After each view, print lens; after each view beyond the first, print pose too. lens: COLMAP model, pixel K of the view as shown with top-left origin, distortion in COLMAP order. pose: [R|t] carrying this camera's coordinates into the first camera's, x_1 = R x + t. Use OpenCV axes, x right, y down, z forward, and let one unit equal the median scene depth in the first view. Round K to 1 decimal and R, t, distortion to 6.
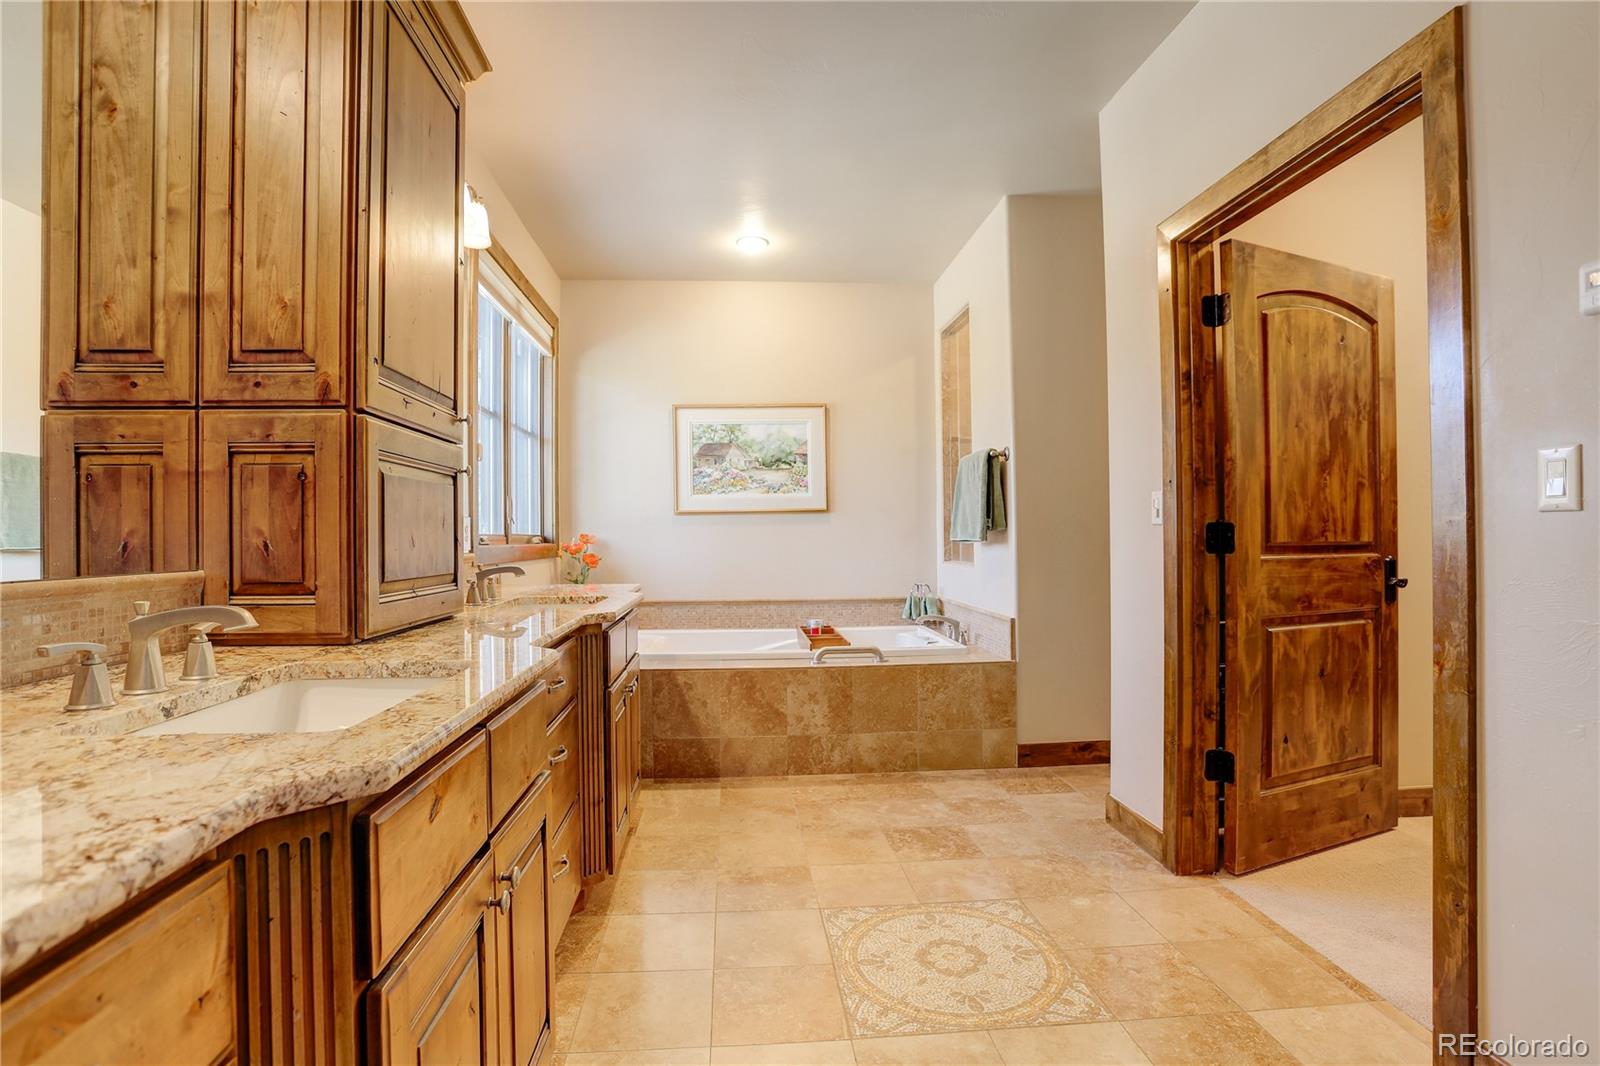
lens RADIAL K [[780.7, 0, 800.2], [0, 780.7, 534.7], [0, 0, 1]] dist [-0.070249, 0.023544]
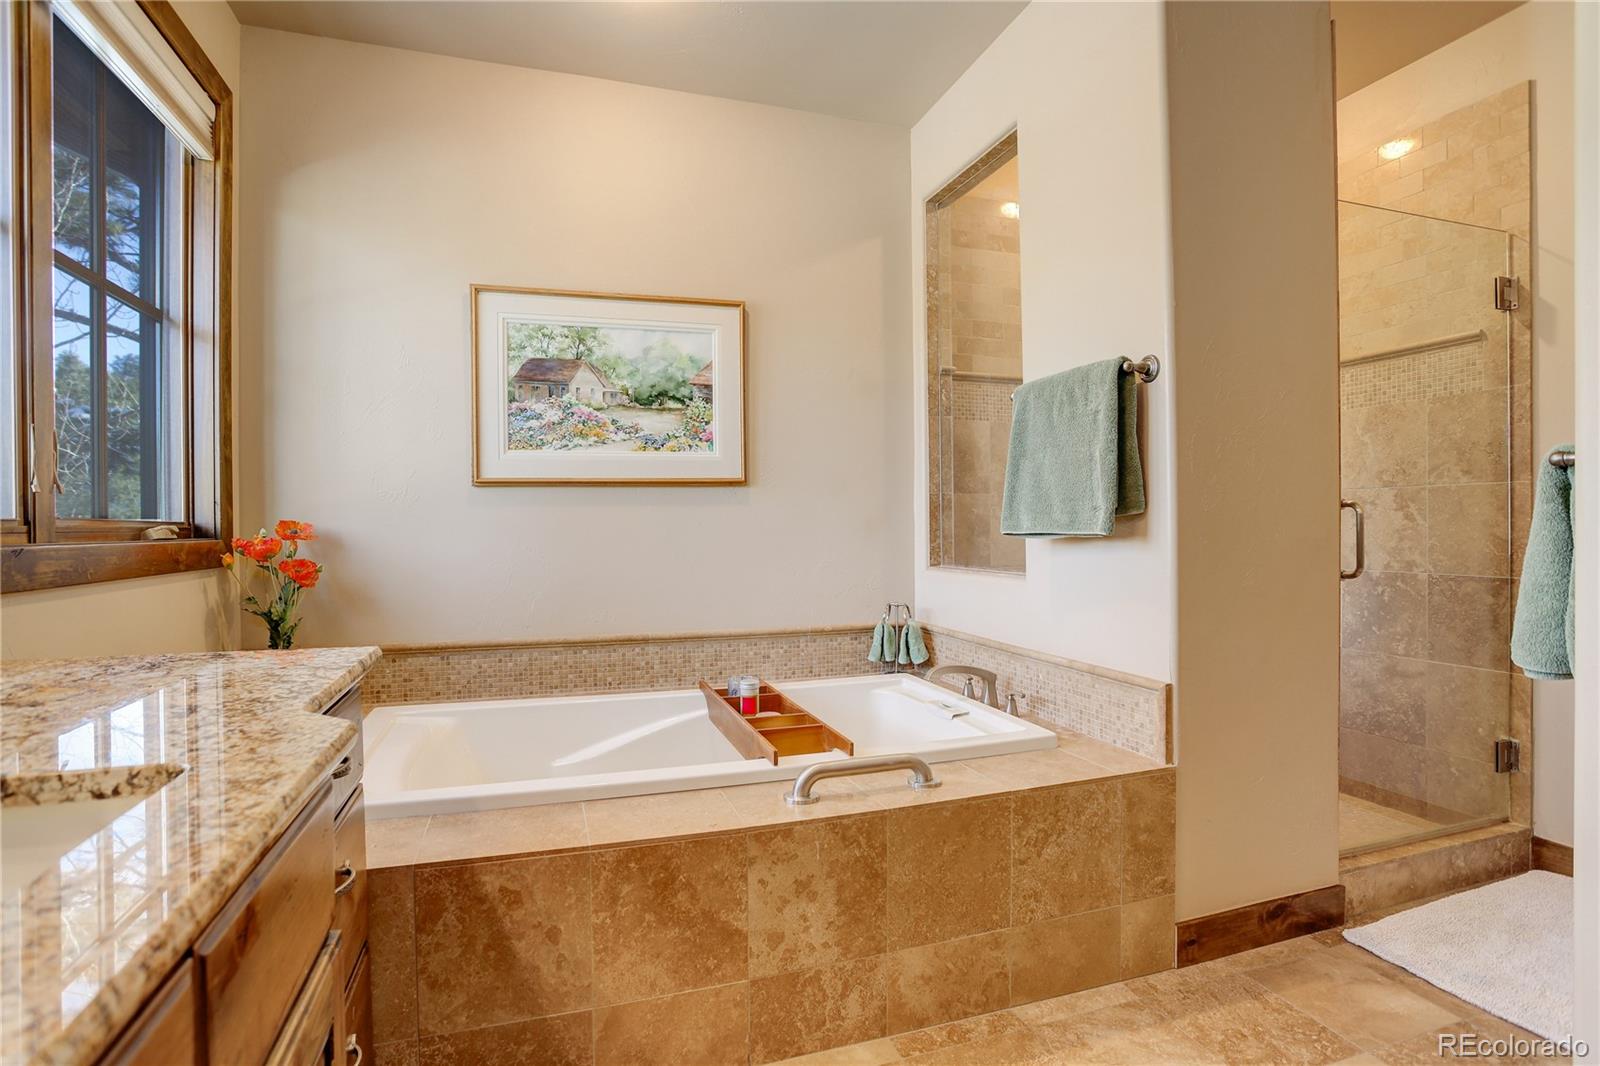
lens RADIAL K [[780.7, 0, 791.7], [0, 780.7, 533.2], [0, 0, 1]] dist [-0.070249, 0.023544]
pose [[0.973875, 0.000167, 0.227085, -0.085398], [-0.002278, 0.999957, 0.009031, 0.002703], [-0.227073, -0.009312, 0.973833, 0.542728]]
